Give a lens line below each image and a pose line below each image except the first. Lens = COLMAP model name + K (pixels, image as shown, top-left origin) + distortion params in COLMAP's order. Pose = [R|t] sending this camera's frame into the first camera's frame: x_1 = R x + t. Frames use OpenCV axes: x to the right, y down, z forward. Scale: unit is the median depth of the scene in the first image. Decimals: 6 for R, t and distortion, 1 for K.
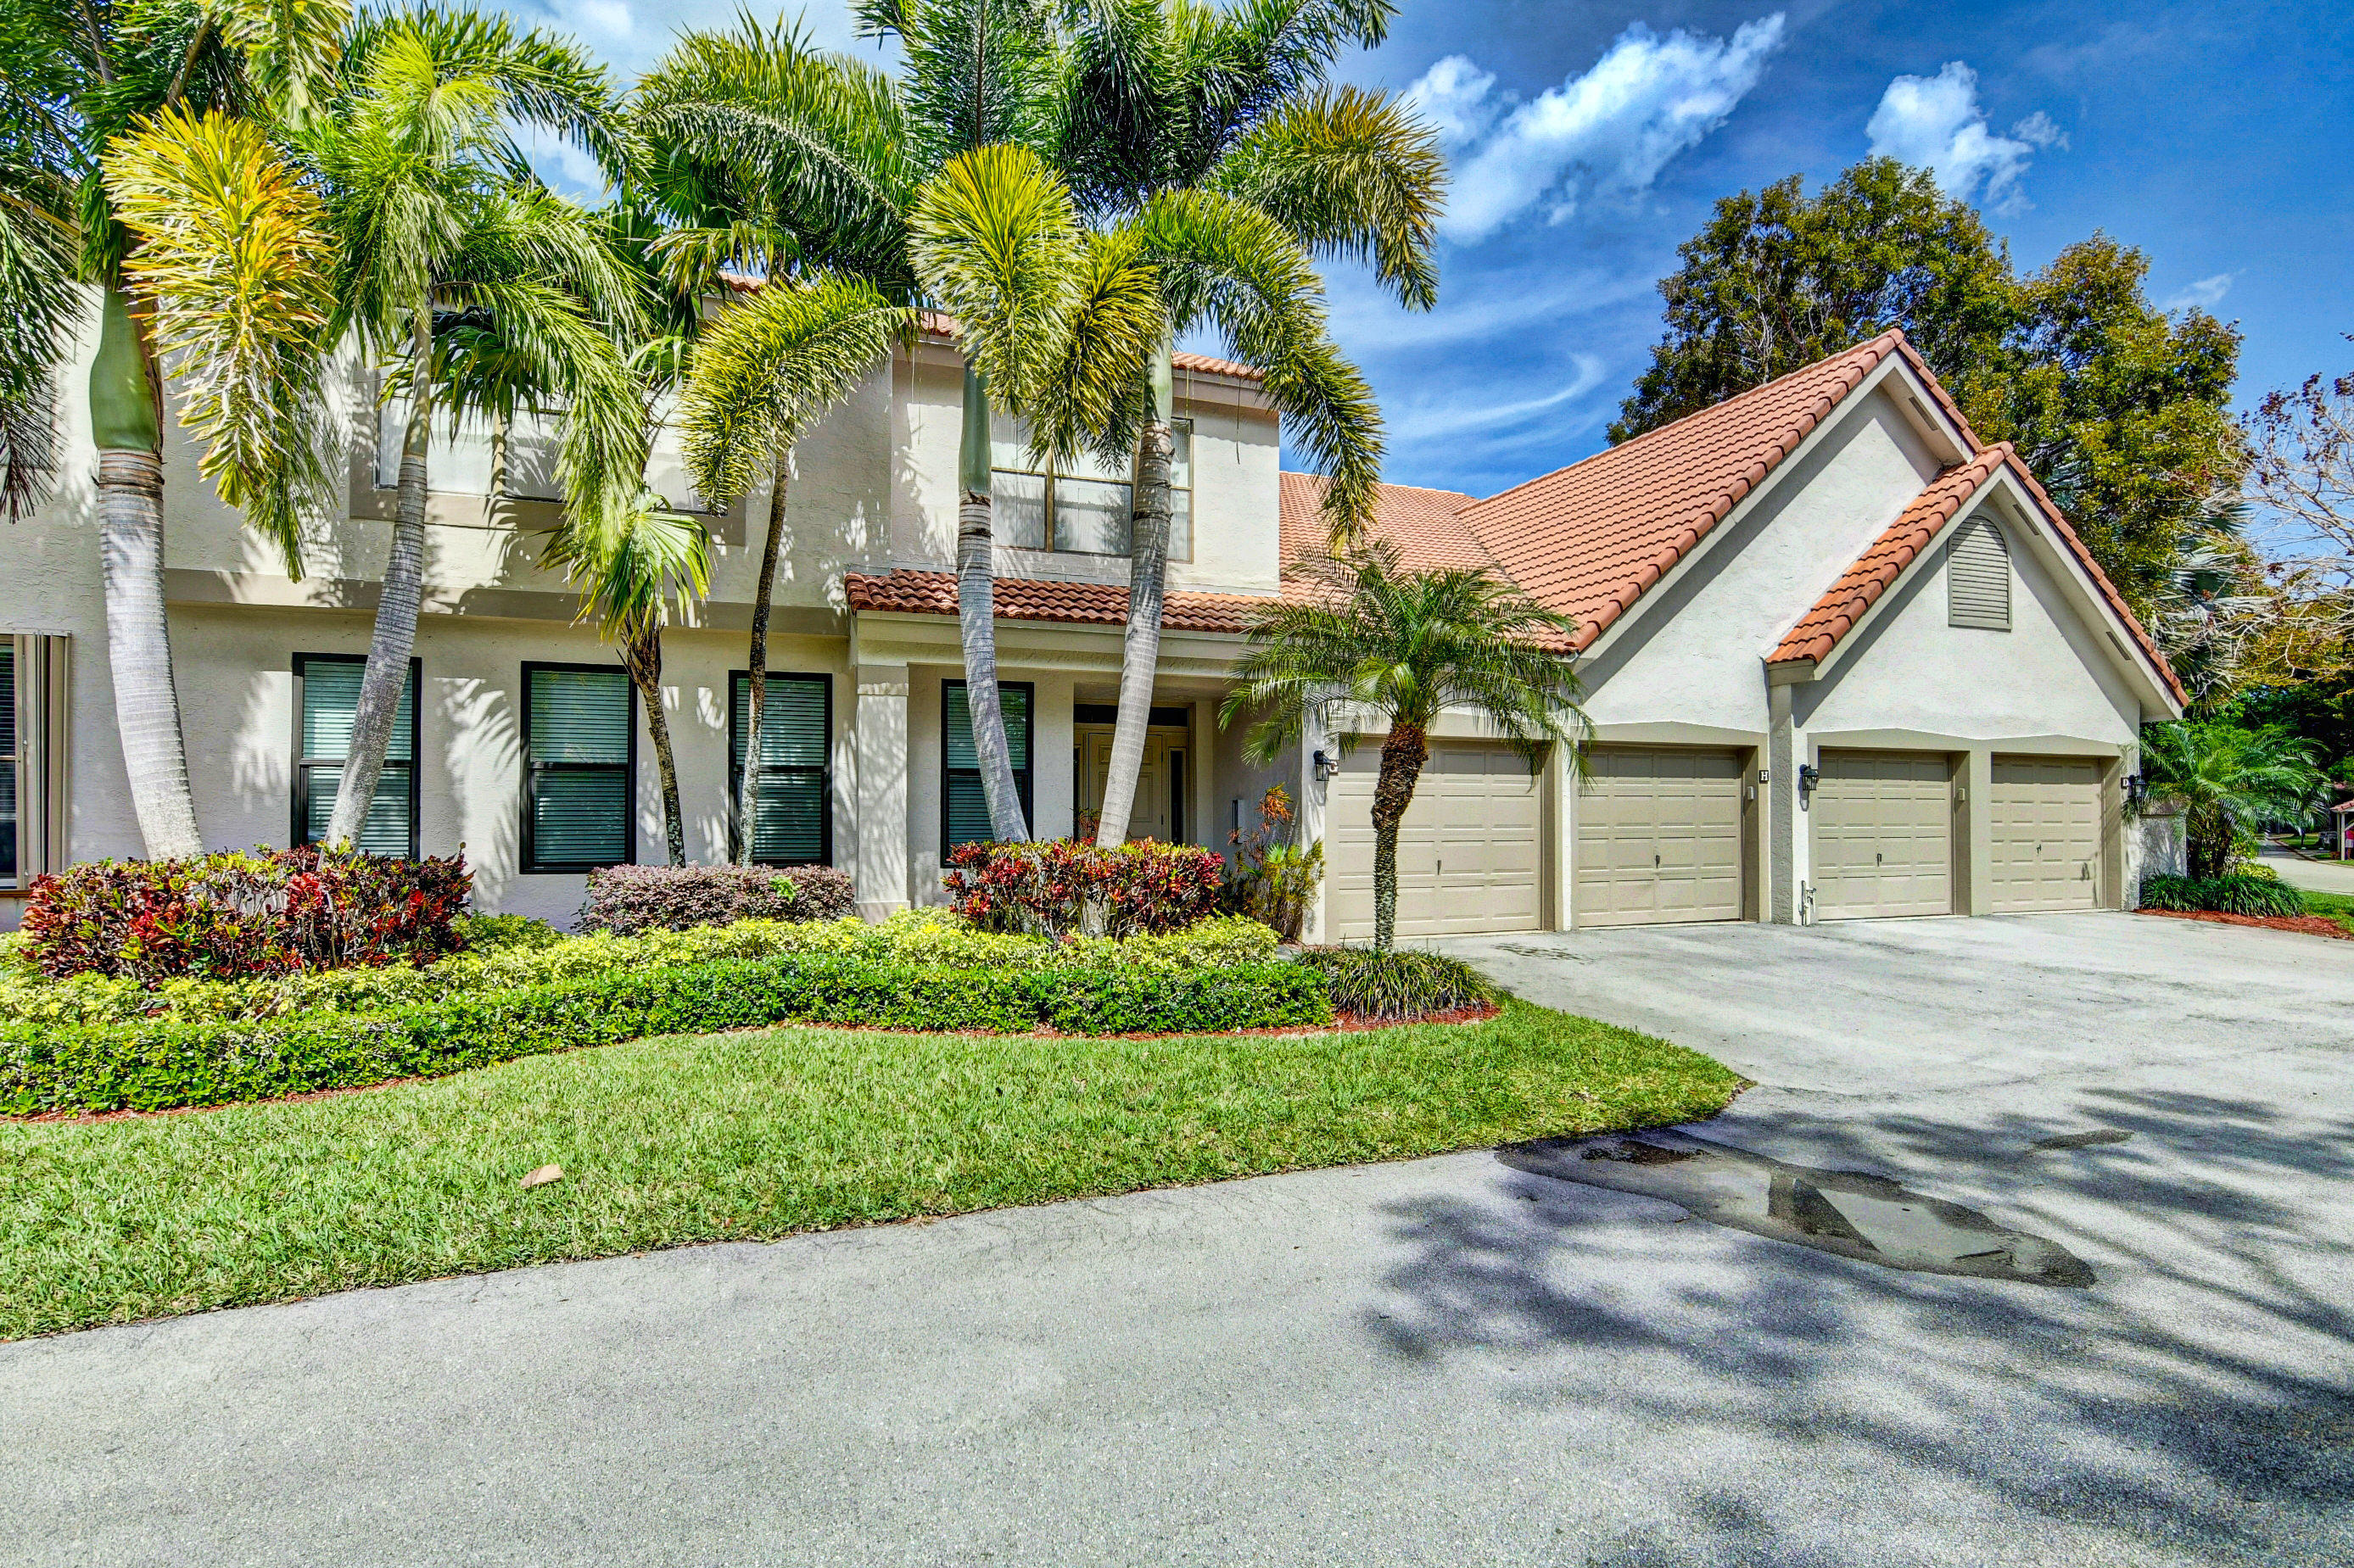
lens RADIAL K [[1142.2, 0, 1177.9], [0, 1142.2, 806.6], [0, 0, 1]] dist [-0.032547, 0.011643]
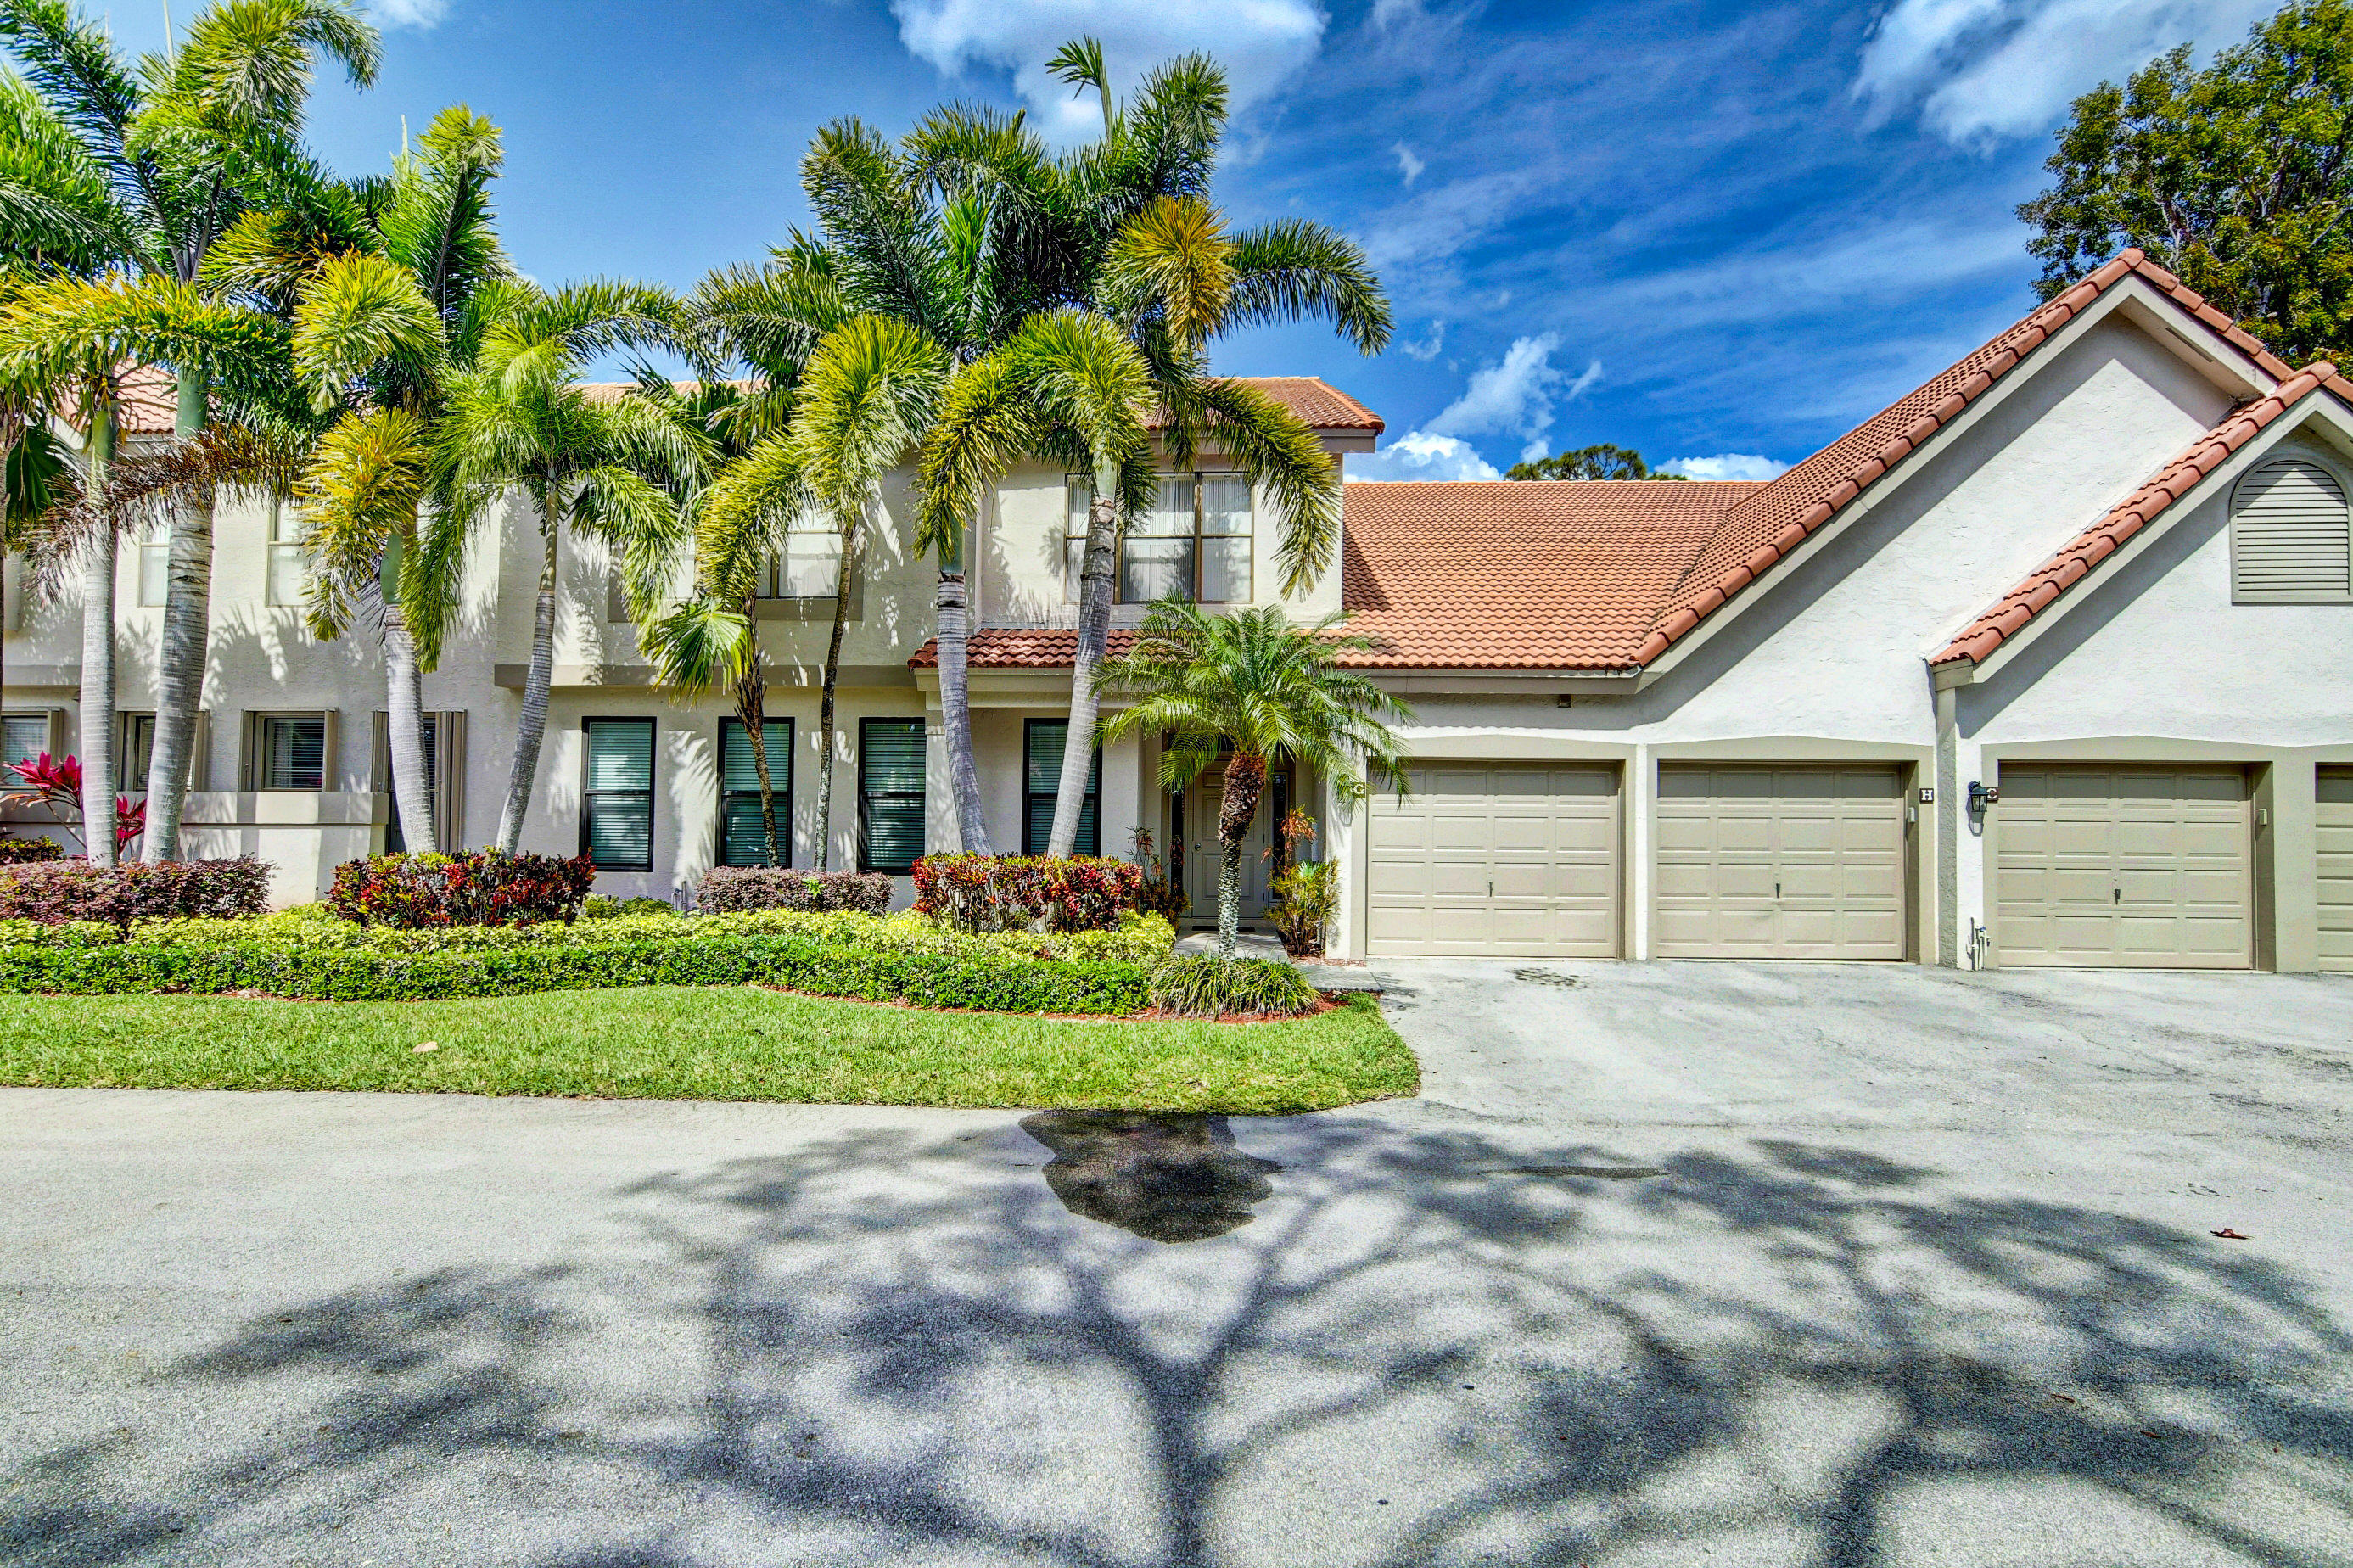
lens RADIAL K [[1141.9, 0, 1177.4], [0, 1141.9, 806.6], [0, 0, 1]] dist [-0.032547, 0.011643]
pose [[0.914655, -0.001085, -0.404235, 0.473321], [-0.005961, 0.999851, -0.016170, -0.001431], [0.404192, 0.017199, 0.914512, -0.026452]]
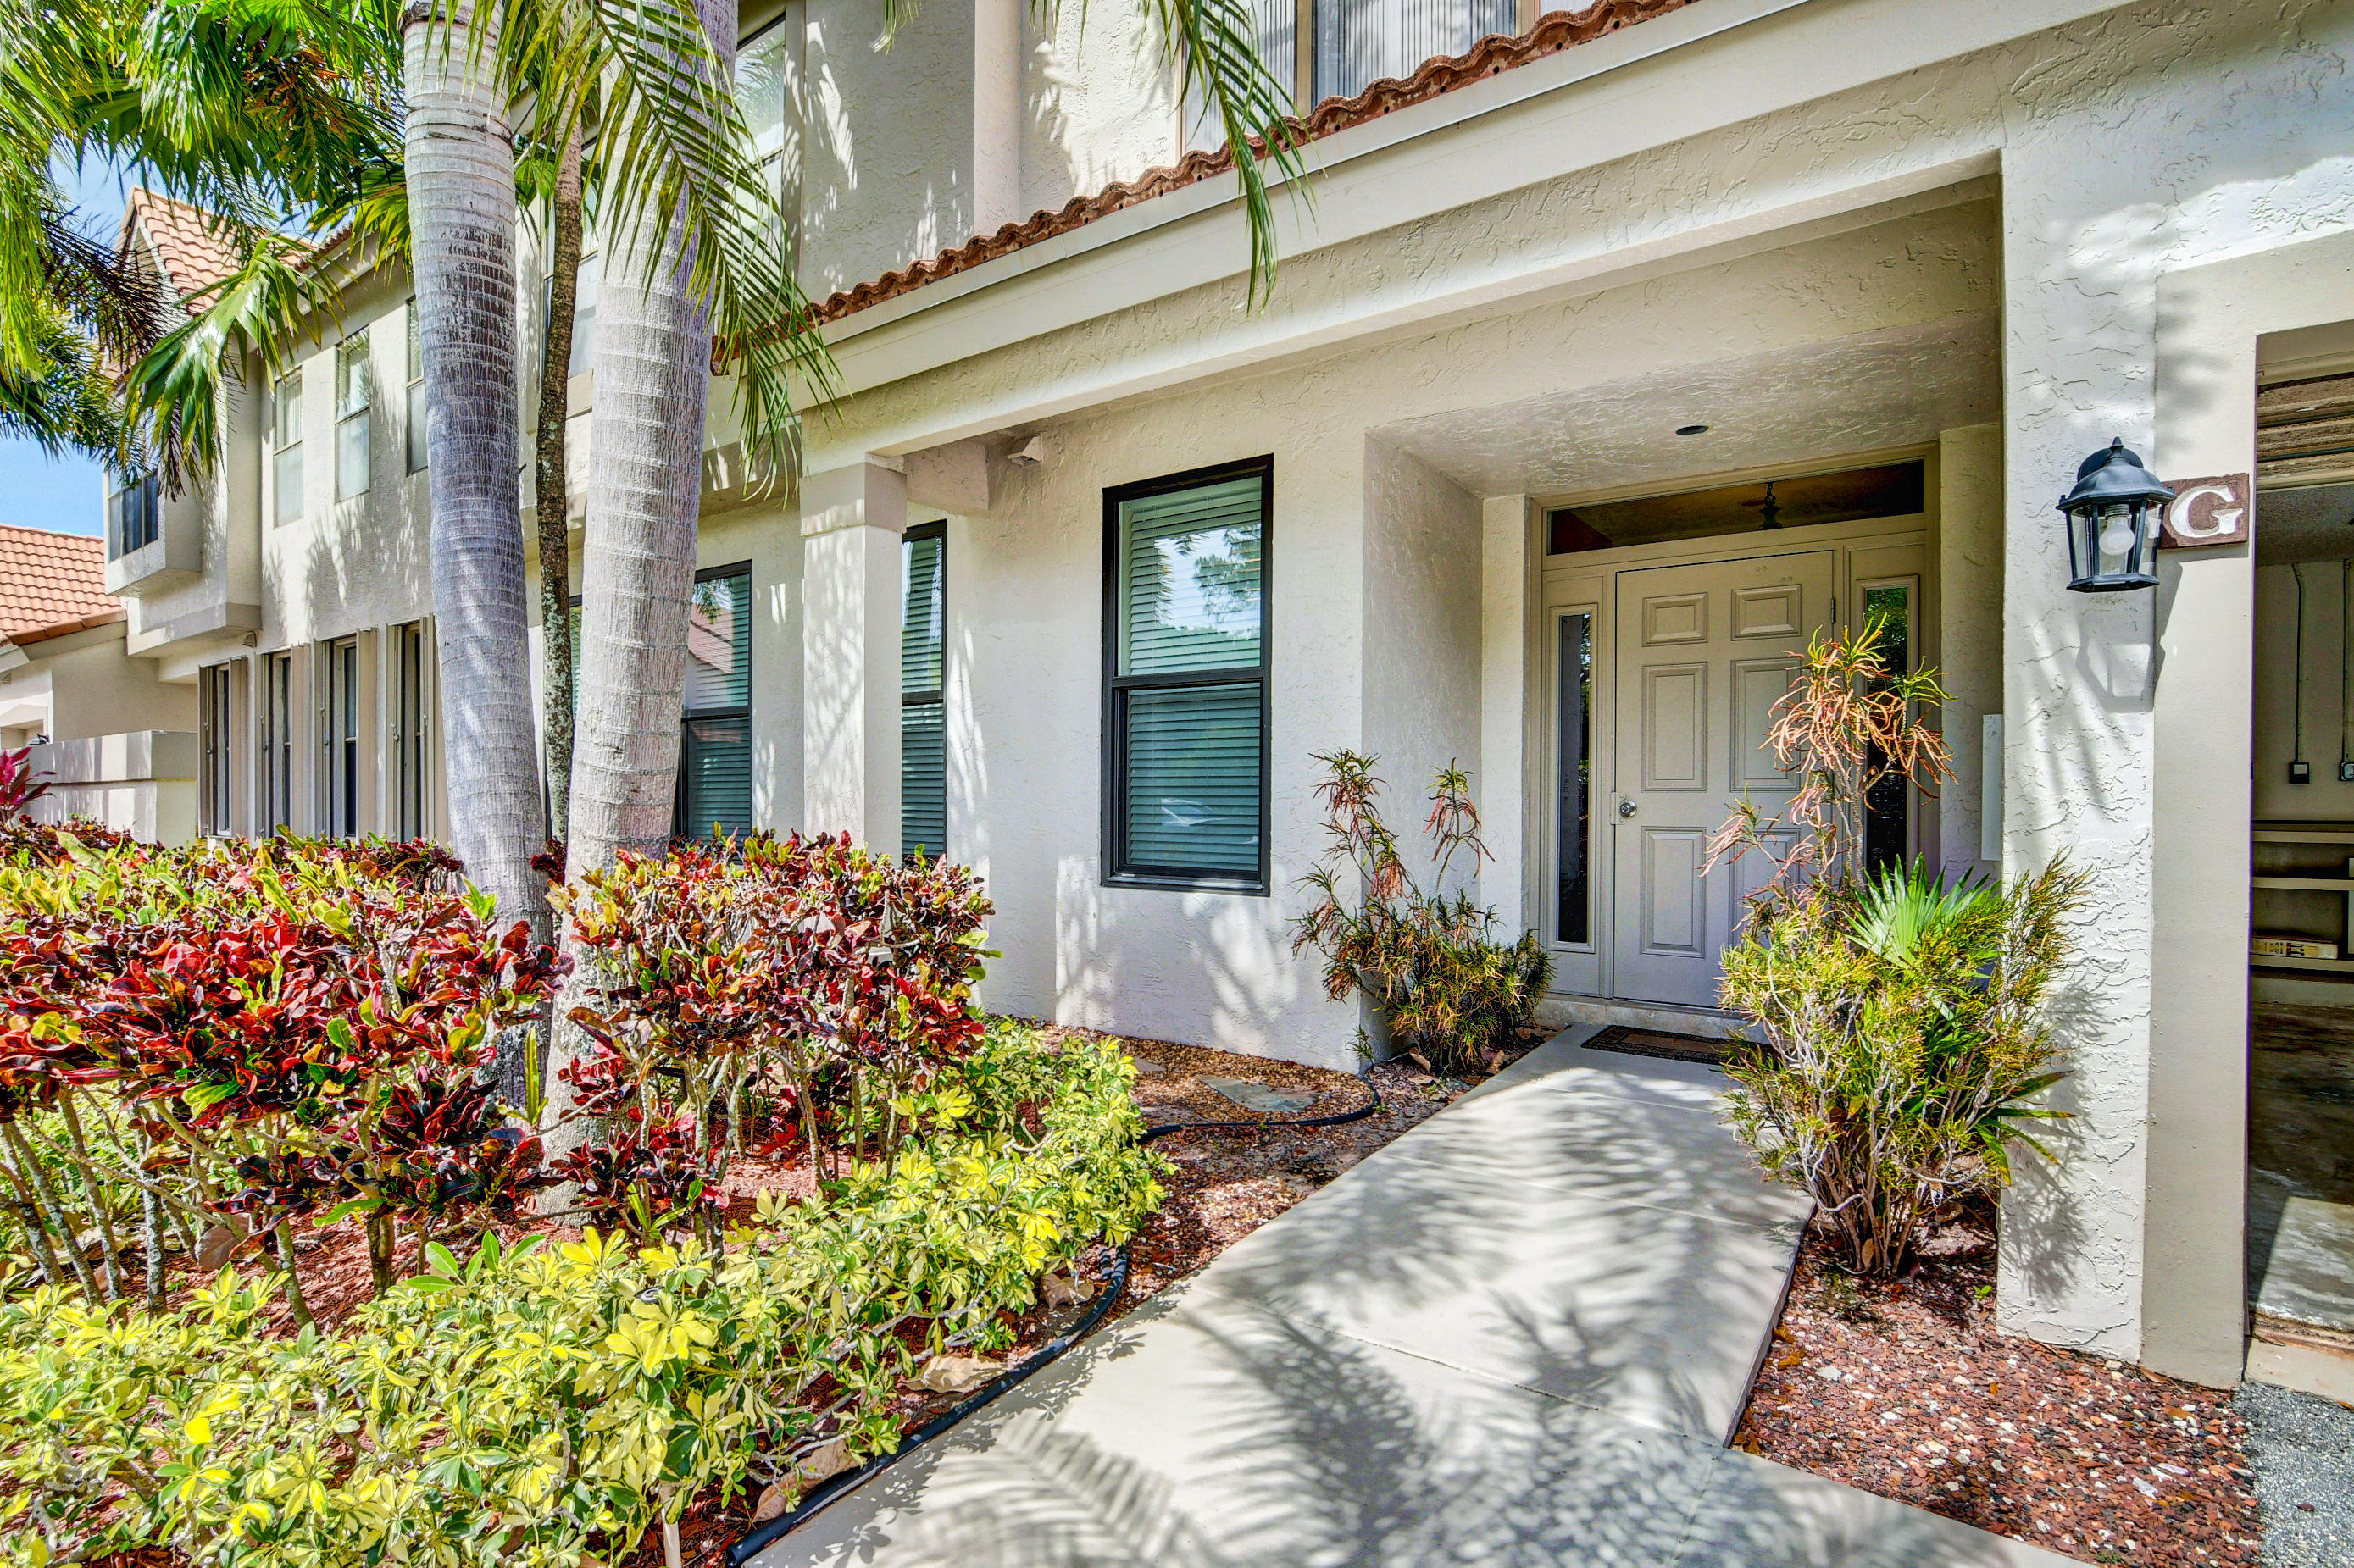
lens RADIAL K [[1142.2, 0, 1177.9], [0, 1142.2, 806.6], [0, 0, 1]] dist [-0.032547, 0.011643]
pose [[0.547735, 0.009774, -0.836595, 0.235914], [0.007883, 0.999827, 0.016842, 0.014358], [0.836615, -0.015820, 0.547563, 0.858508]]
